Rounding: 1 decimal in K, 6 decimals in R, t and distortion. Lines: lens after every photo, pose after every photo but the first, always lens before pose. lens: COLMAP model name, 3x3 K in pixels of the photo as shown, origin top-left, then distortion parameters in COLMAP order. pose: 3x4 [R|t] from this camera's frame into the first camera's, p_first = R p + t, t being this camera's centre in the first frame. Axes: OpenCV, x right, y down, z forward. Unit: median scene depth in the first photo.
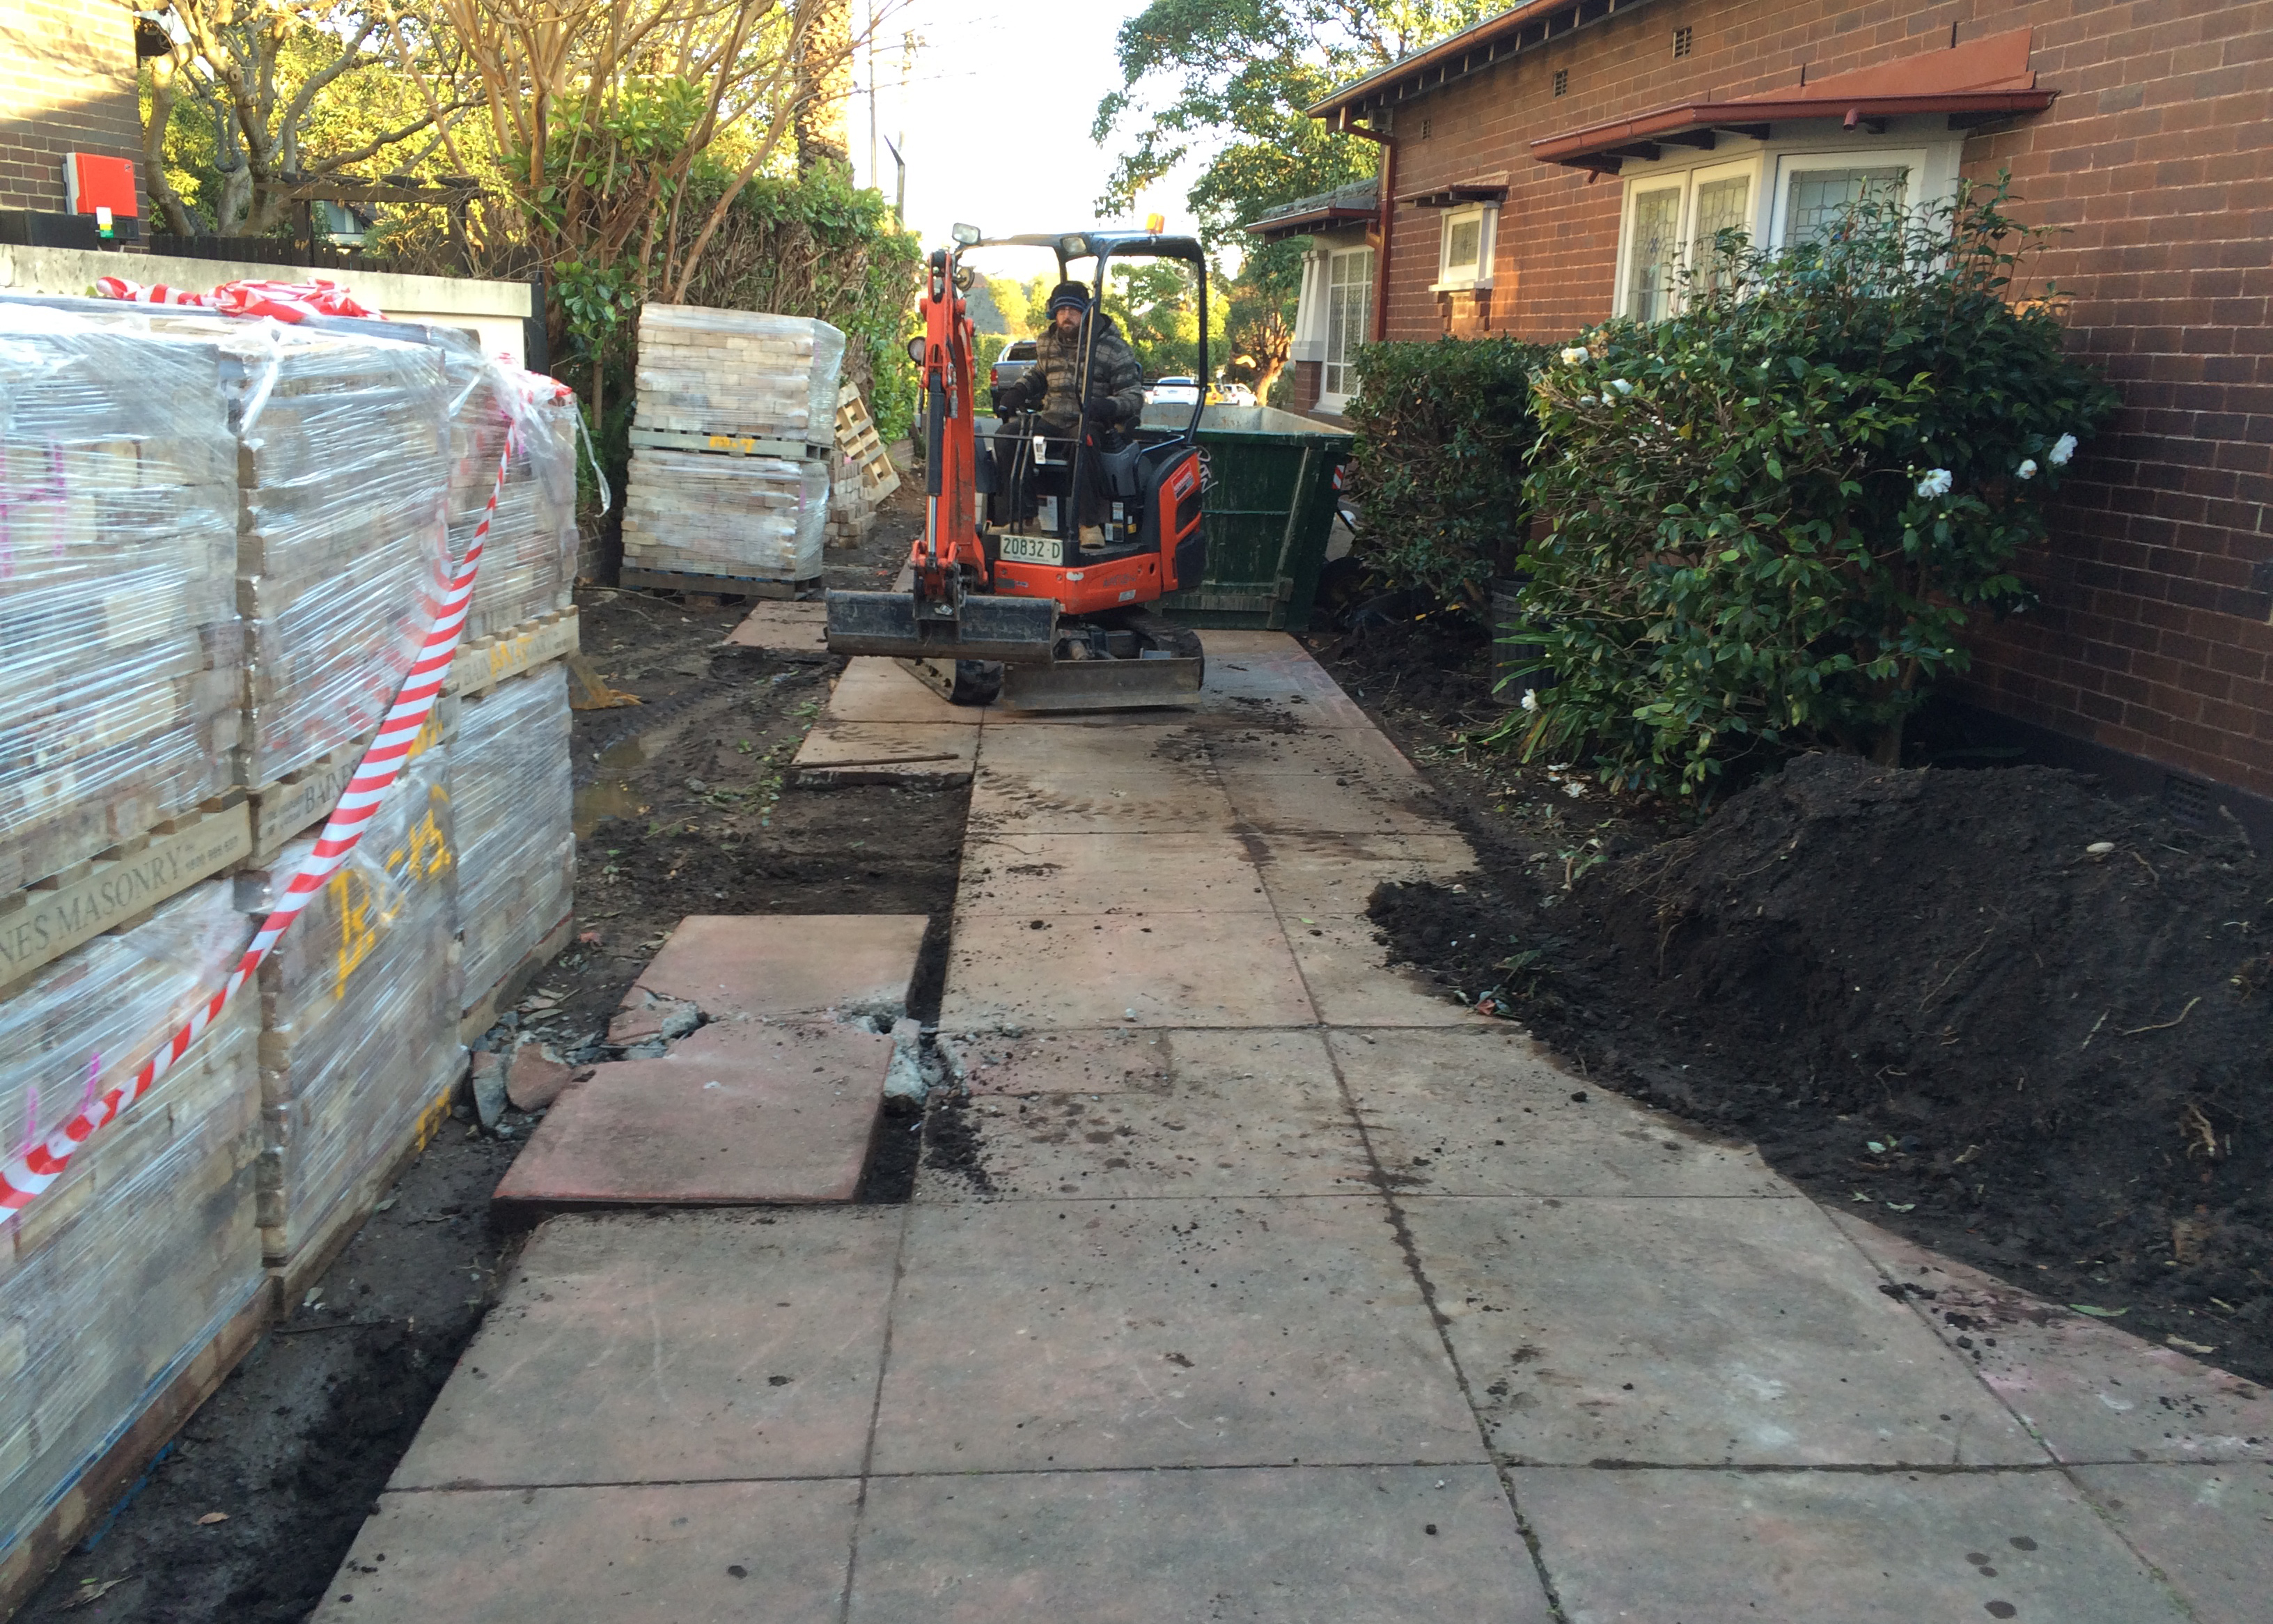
lens RADIAL K [[1982.0, 0, 1142.5], [0, 1982.0, 873.9], [0, 0, 1]] dist [0.106236, -0.164641]
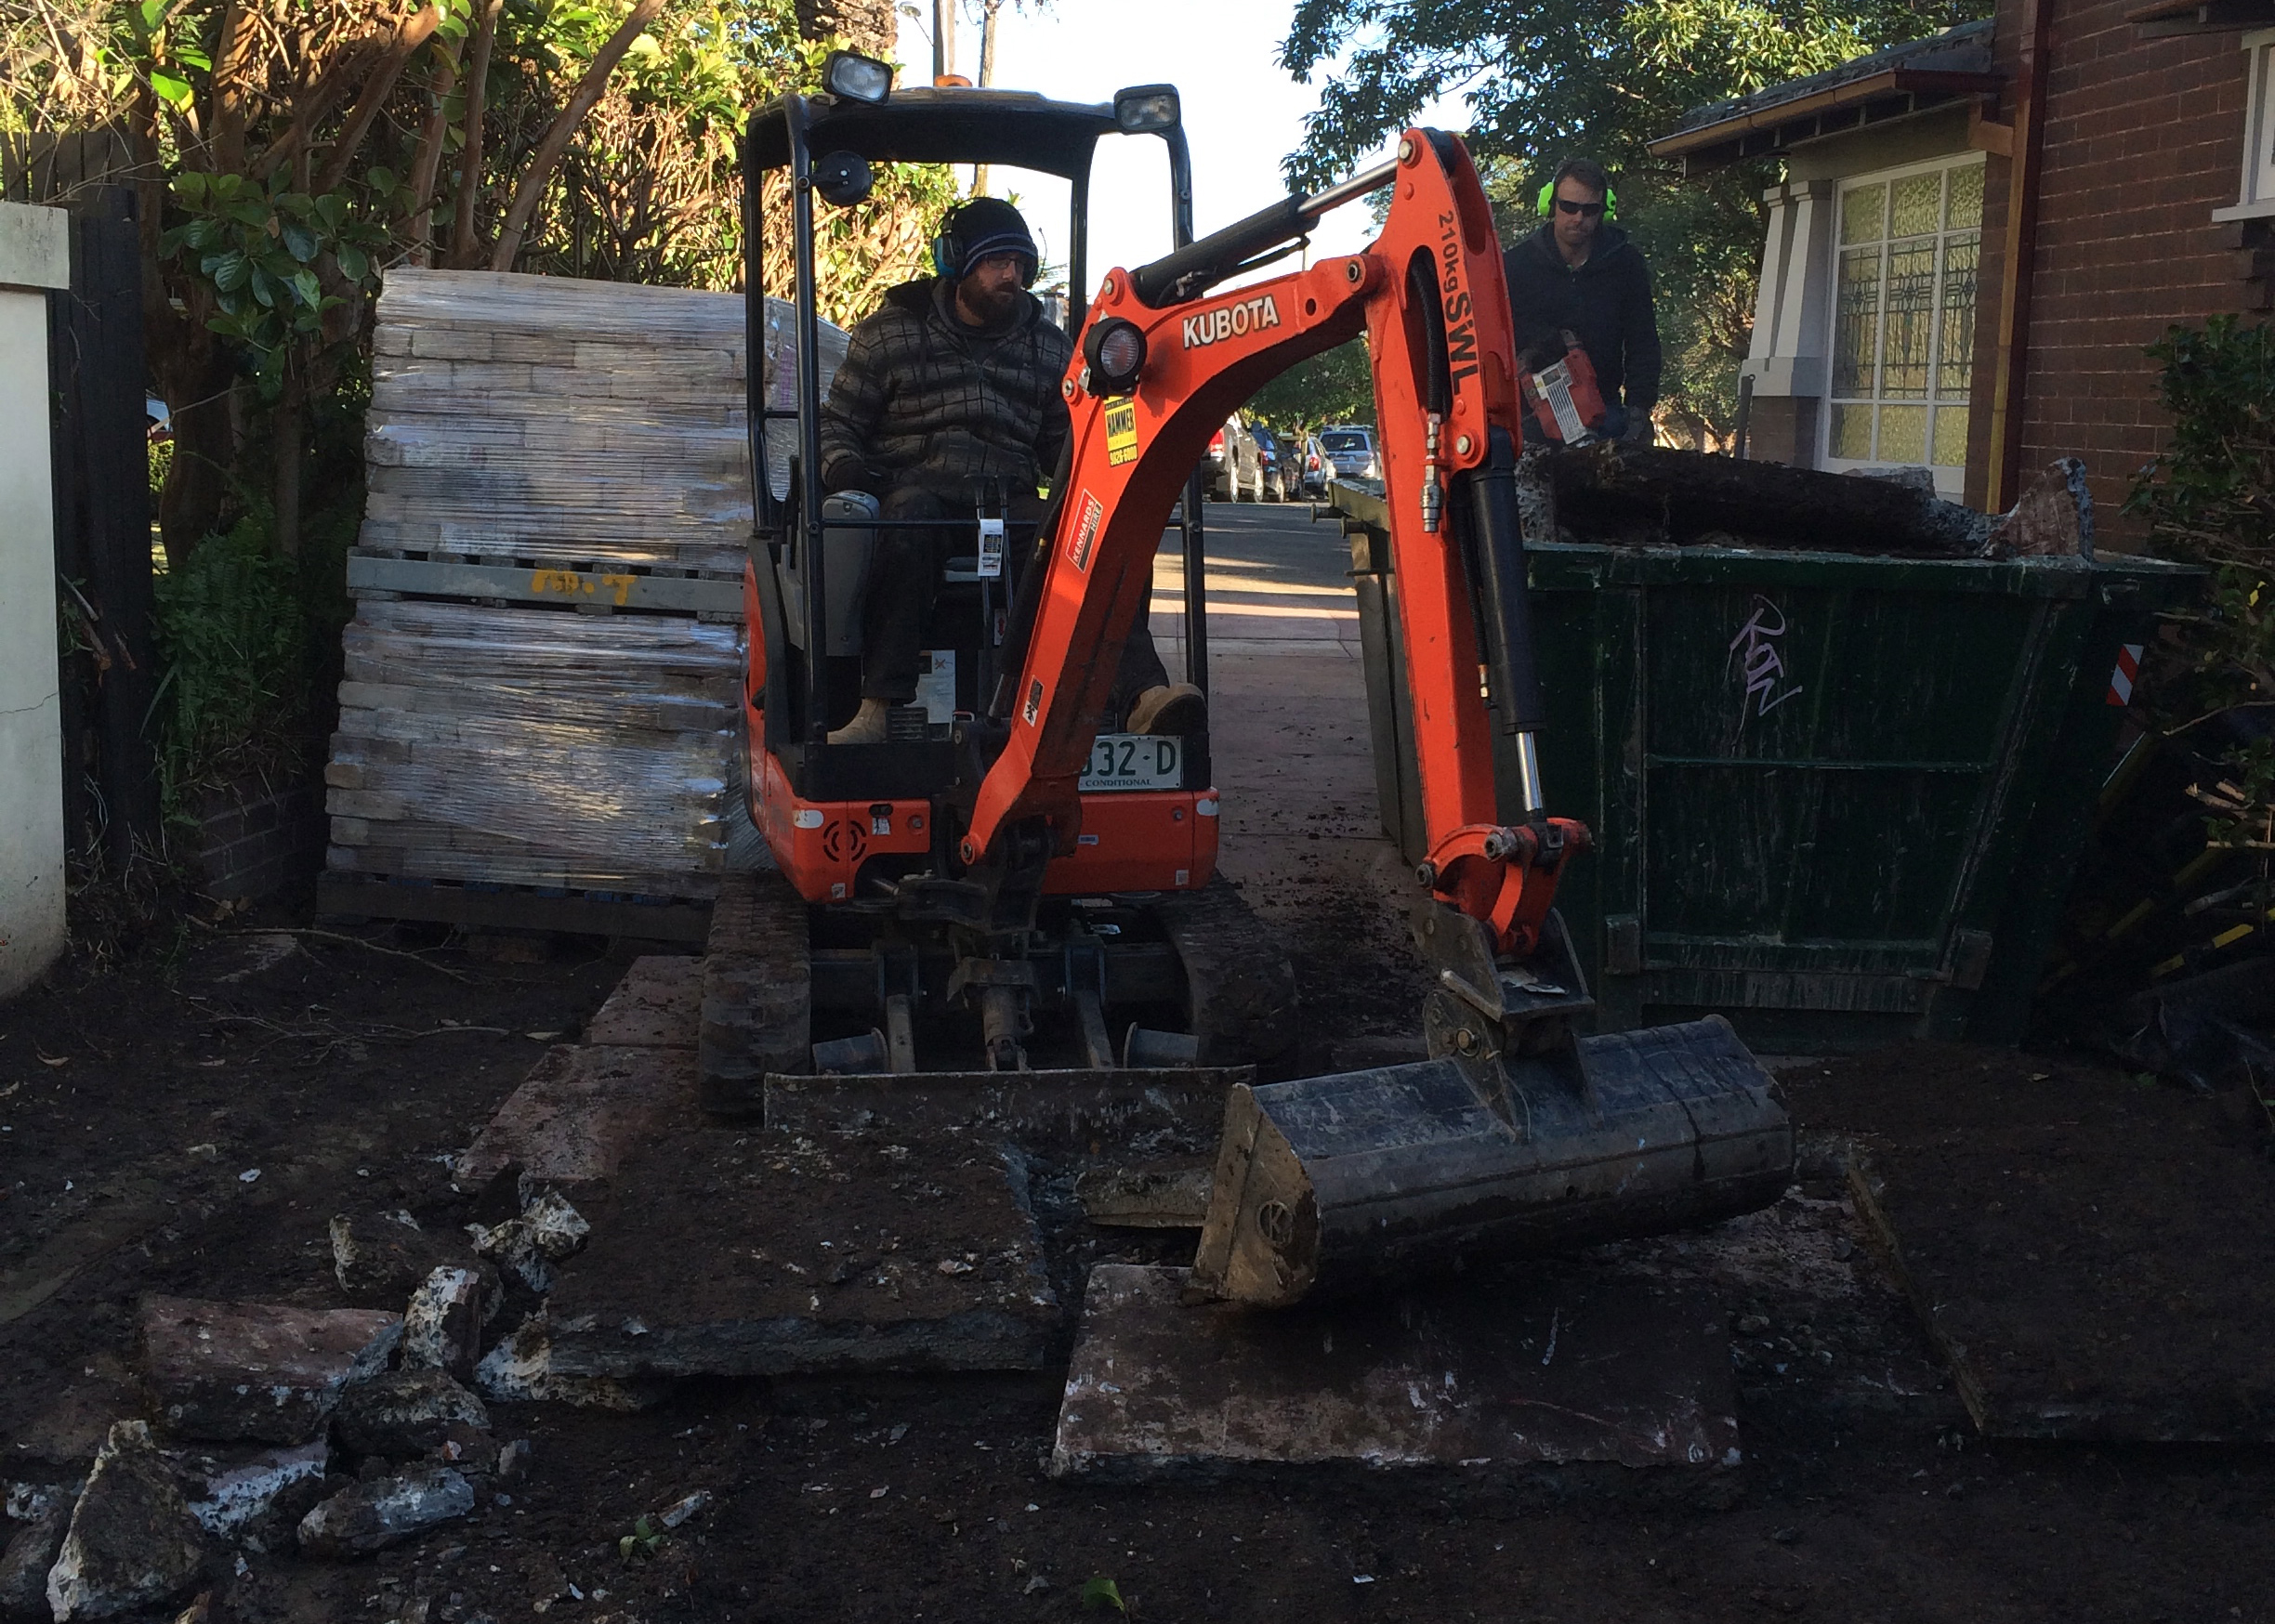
lens RADIAL K [[1983.4, 0, 1143.5], [0, 1983.4, 874.0], [0, 0, 1]] dist [0.106236, -0.164641]
pose [[0.999409, 0.002167, -0.034305, -0.069543], [-0.003548, 0.999183, -0.040254, -0.136066], [0.034190, 0.040352, 0.998600, 0.574593]]
